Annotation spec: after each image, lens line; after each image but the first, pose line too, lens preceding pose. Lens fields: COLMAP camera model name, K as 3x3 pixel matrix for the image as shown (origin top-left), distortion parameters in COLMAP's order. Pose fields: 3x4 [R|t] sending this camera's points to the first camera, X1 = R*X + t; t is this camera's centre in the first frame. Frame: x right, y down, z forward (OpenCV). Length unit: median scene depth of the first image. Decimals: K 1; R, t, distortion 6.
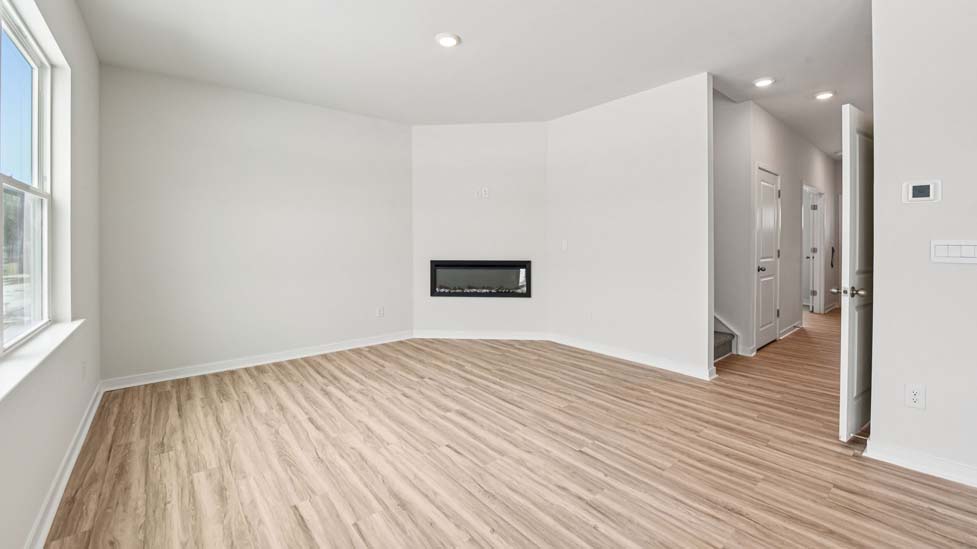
lens RADIAL K [[394.7, 0, 488.2], [0, 394.7, 244.7], [0, 0, 1]] dist [-0.019851, -0.000419]
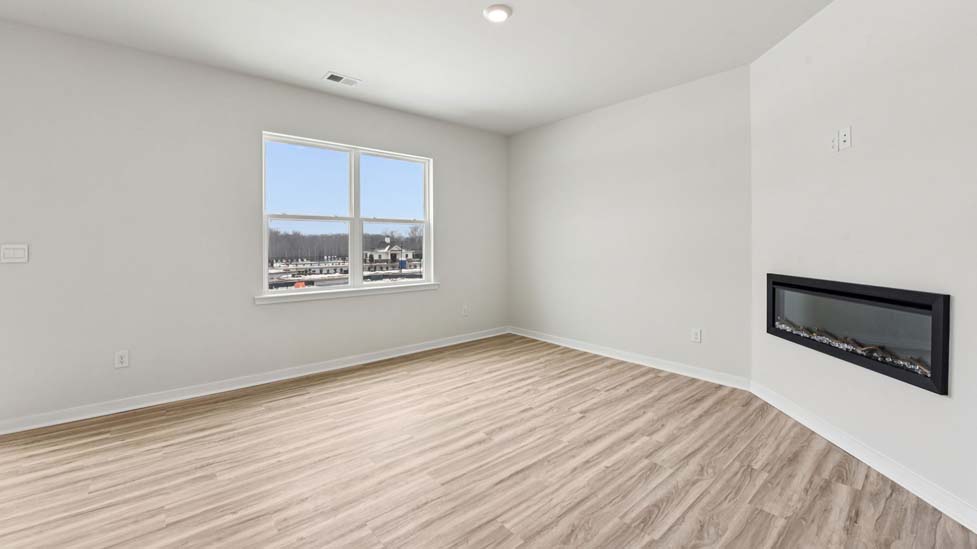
lens RADIAL K [[397.8, 0, 486.5], [0, 397.8, 240.6], [0, 0, 1]] dist [-0.002682, -0.000310]
pose [[0.005351, -0.001992, -0.999984, 0.701993], [-0.002702, 0.999994, -0.002007, -0.011175], [0.999982, 0.002712, 0.005346, 0.866969]]
